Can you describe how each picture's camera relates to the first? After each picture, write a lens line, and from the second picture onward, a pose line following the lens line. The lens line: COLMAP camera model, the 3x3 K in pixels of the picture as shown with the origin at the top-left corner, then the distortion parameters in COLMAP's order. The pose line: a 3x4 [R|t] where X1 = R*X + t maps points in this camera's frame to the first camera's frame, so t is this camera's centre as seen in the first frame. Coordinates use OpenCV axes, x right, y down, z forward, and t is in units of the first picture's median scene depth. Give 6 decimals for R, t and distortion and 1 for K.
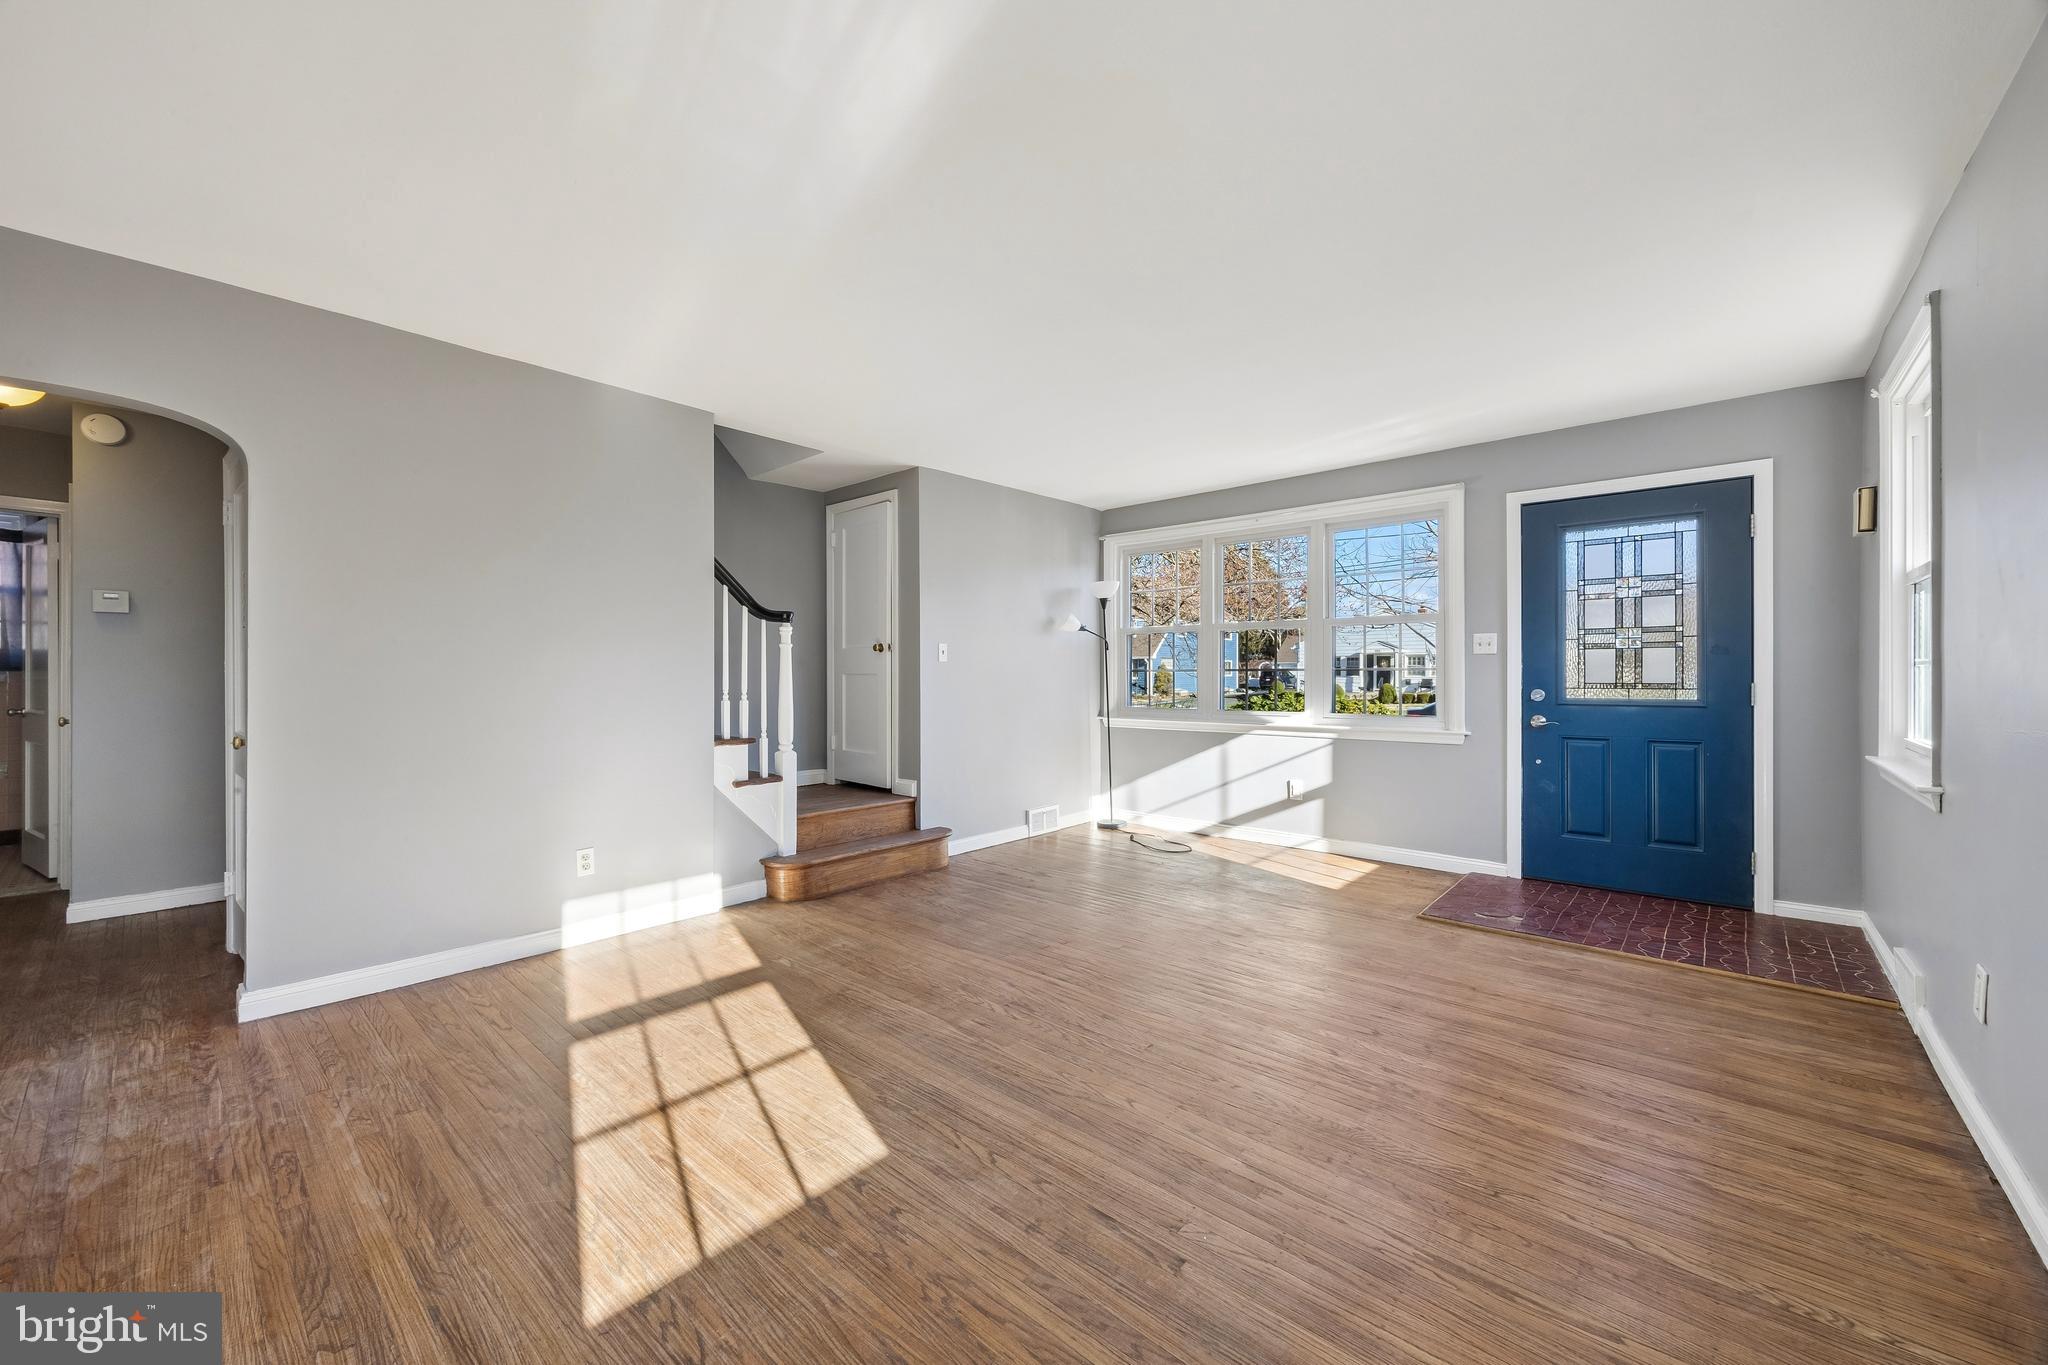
lens RADIAL K [[779.5, 0, 999.8], [0, 779.5, 679.8], [0, 0, 1]] dist [-0.008862, 0.000144]
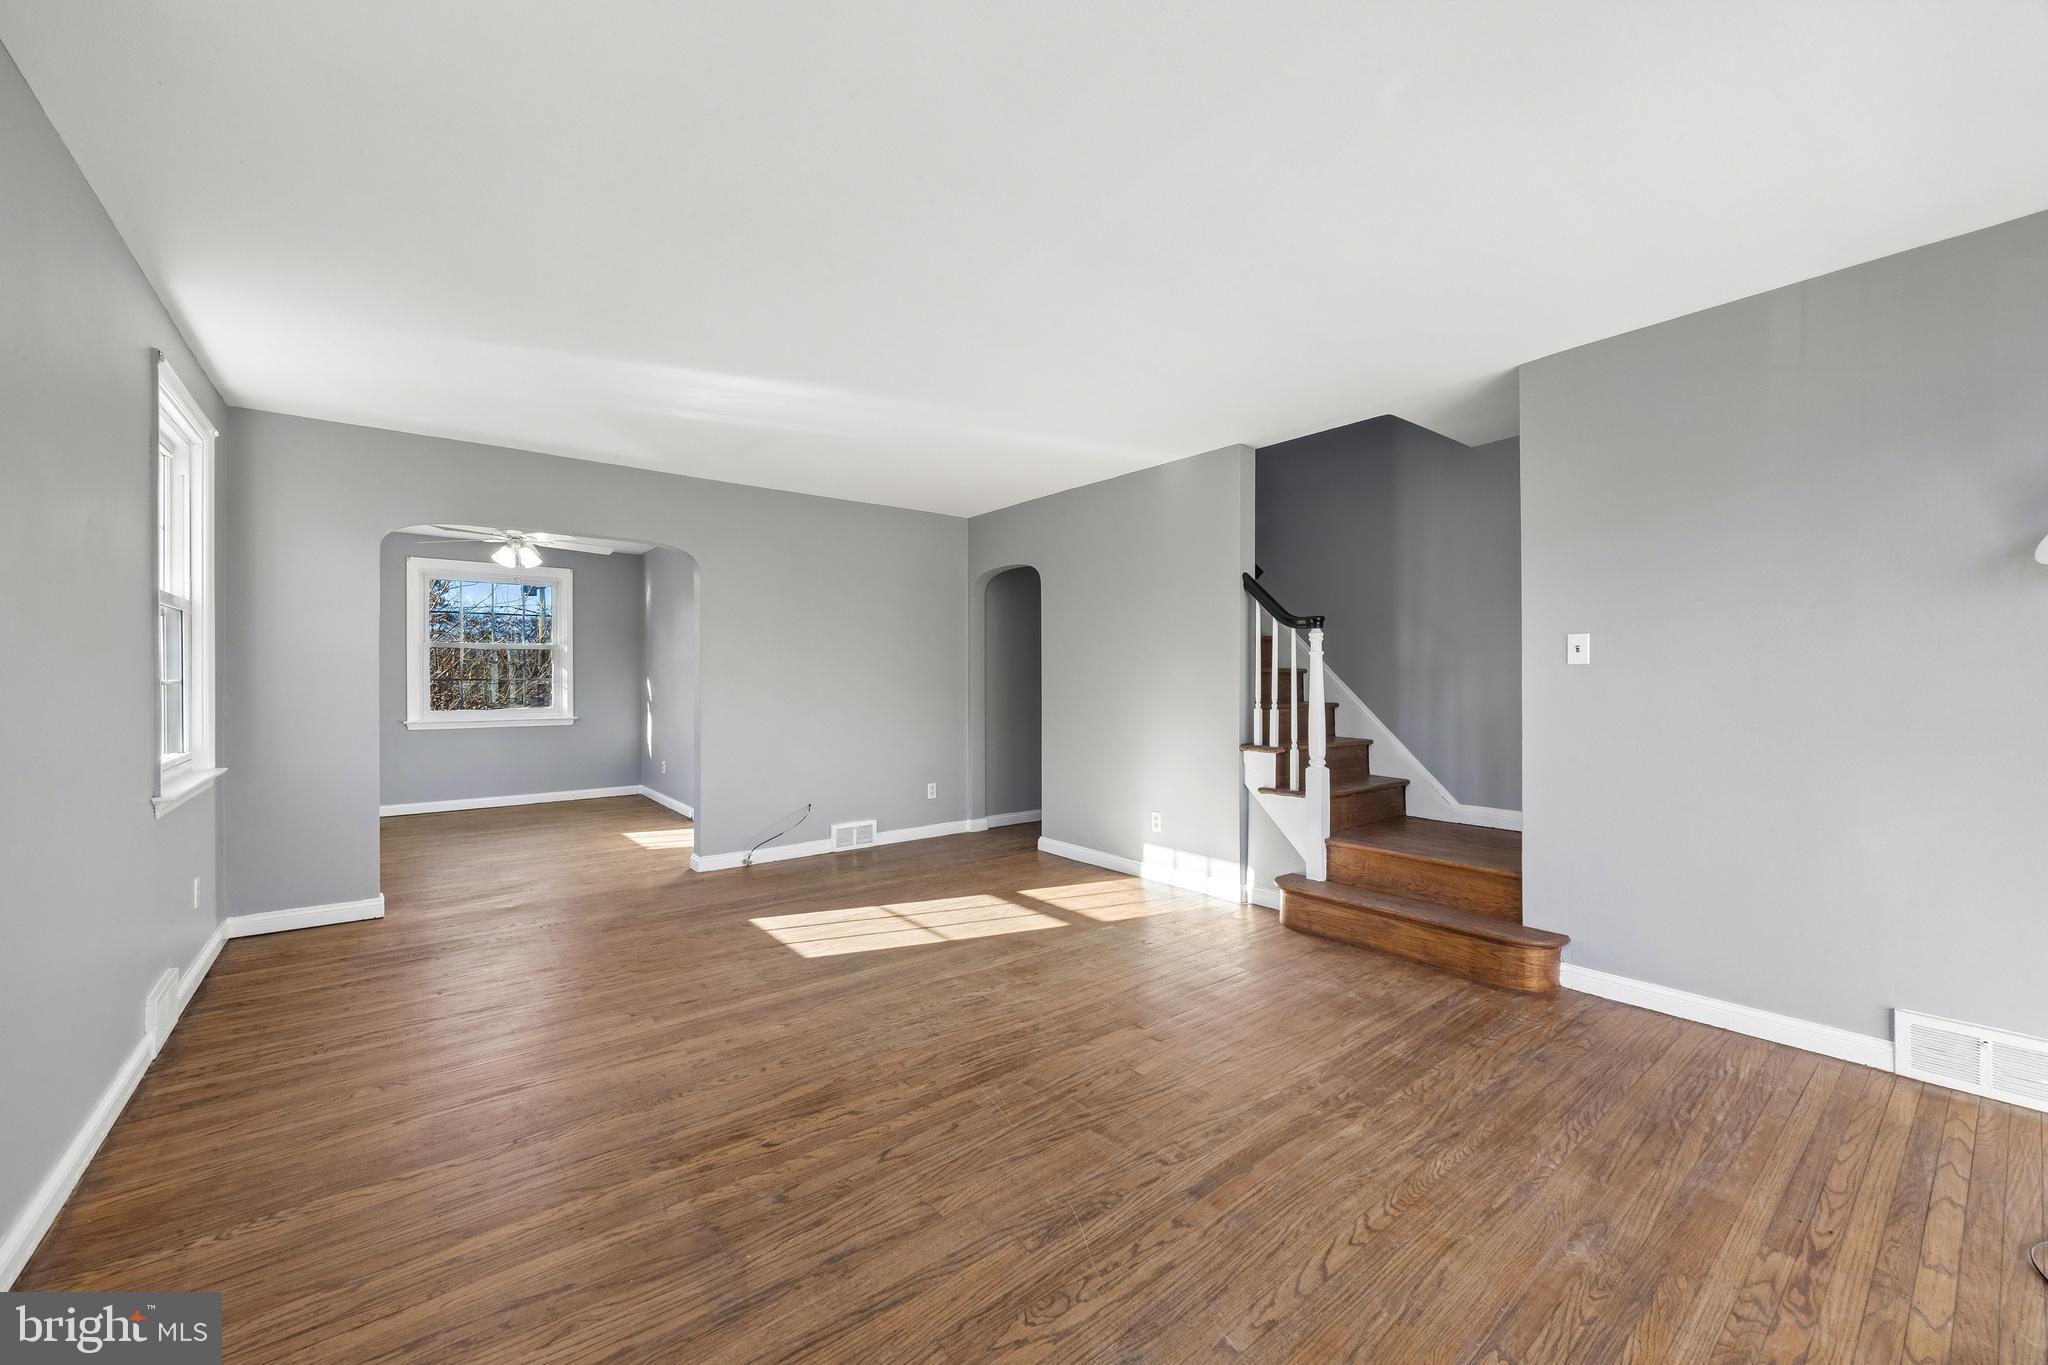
lens RADIAL K [[779.8, 0, 1024.7], [0, 779.8, 674.3], [0, 0, 1]] dist [-0.004304, -0.000241]
pose [[-0.147006, -0.002619, -0.989132, 0.702116], [-0.003258, 0.999992, -0.002163, -0.015587], [0.989130, 0.002904, -0.147013, 0.802400]]
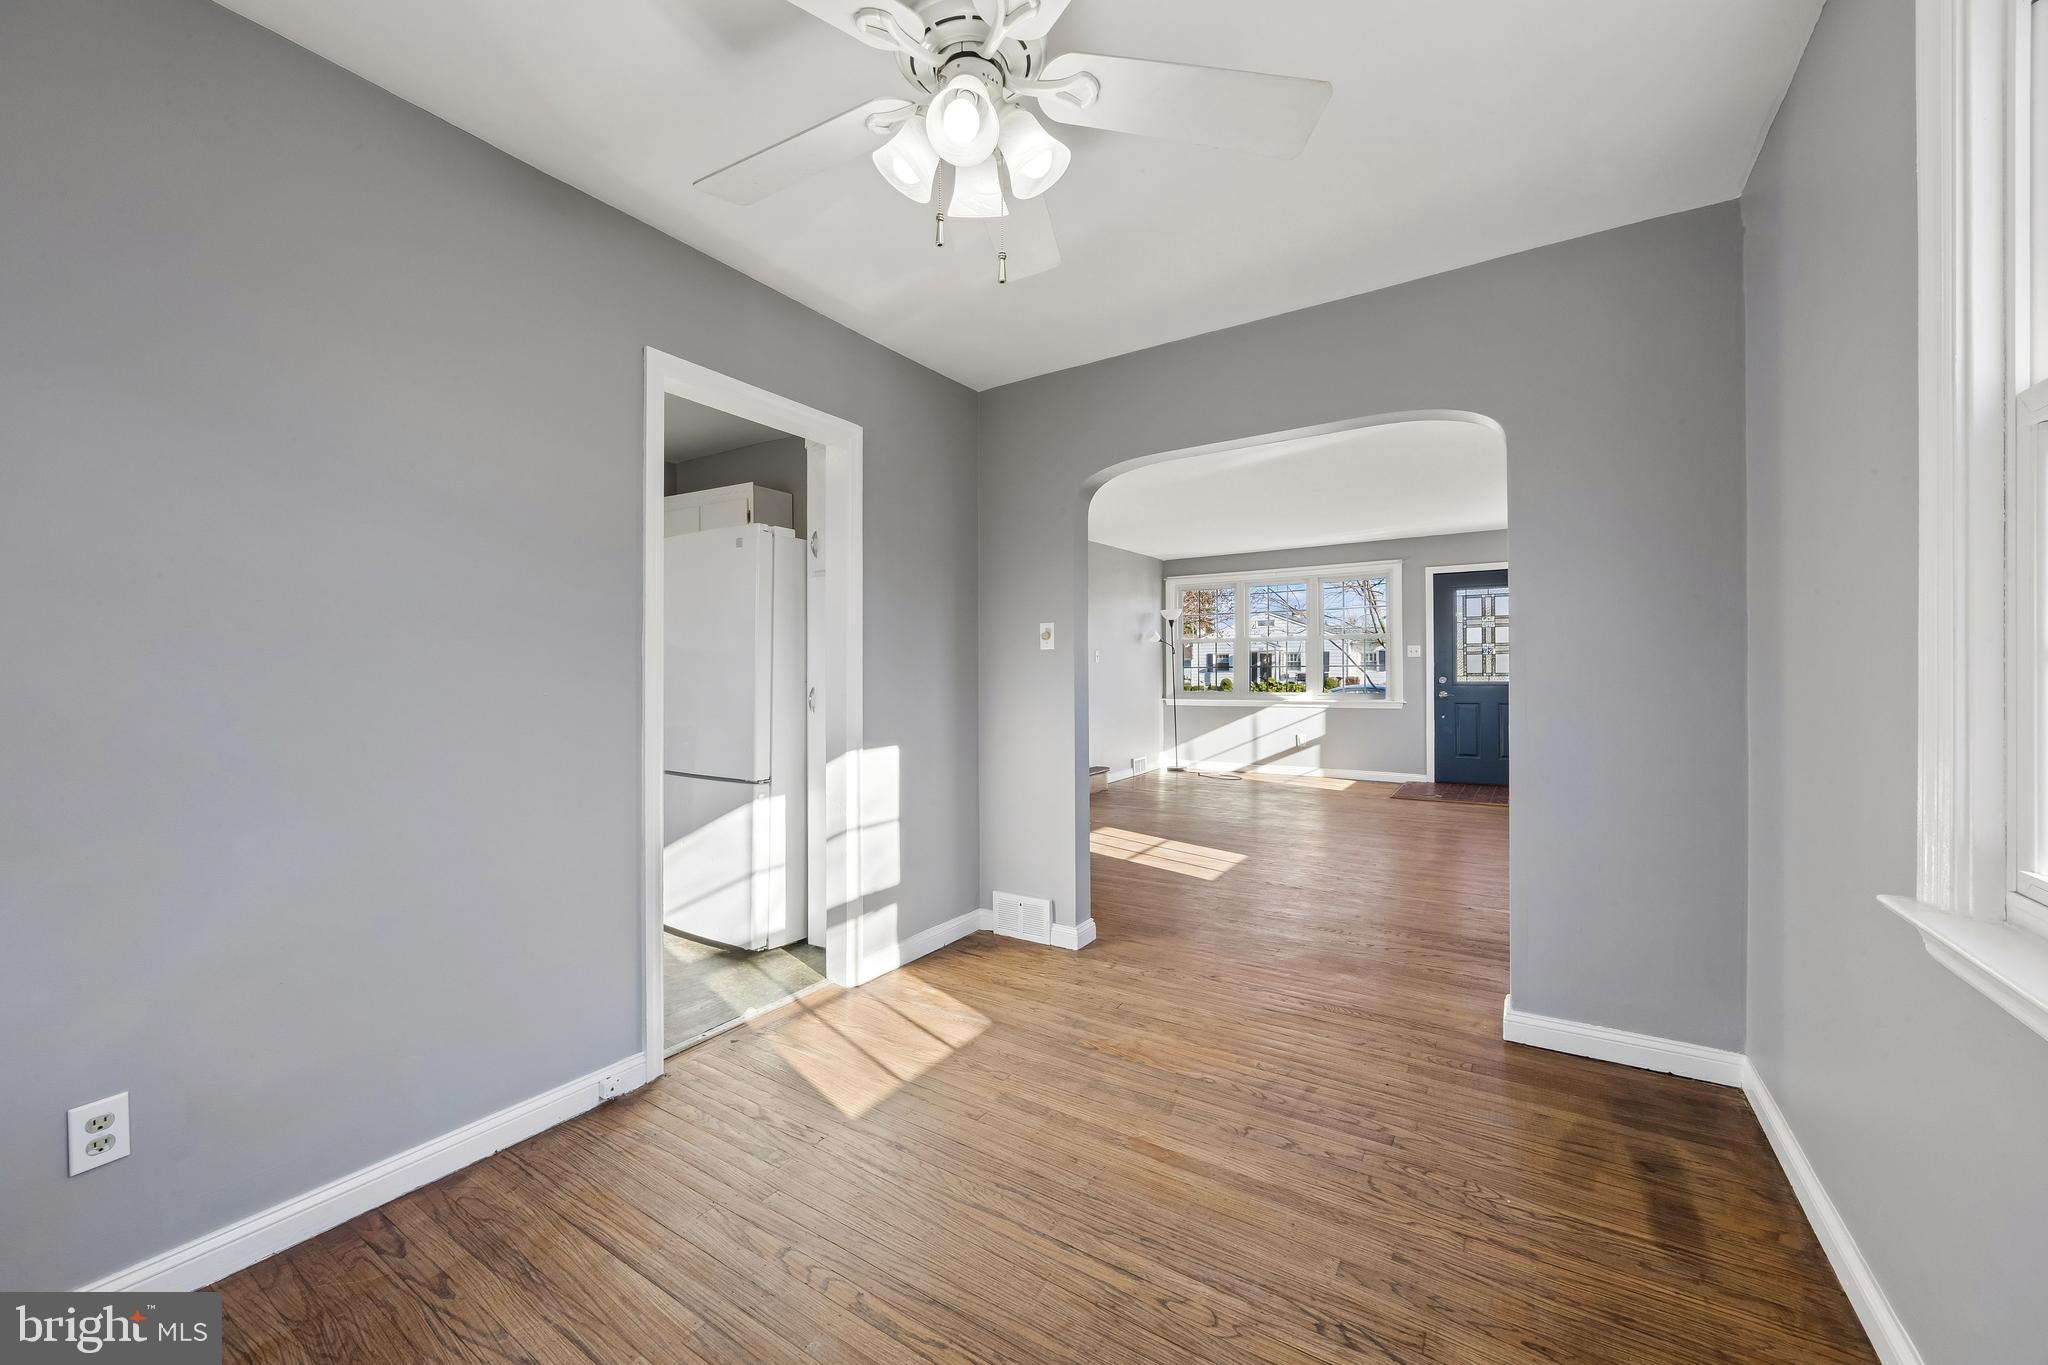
lens RADIAL K [[775.4, 0, 1013.8], [0, 775.4, 680.5], [0, 0, 1]] dist [-0.005913, 0.000076]
pose [[0.987034, -0.008746, 0.160273, -0.592715], [0.008048, 0.999955, 0.005000, 0.003725], [-0.160310, -0.003646, 0.987060, -0.630848]]
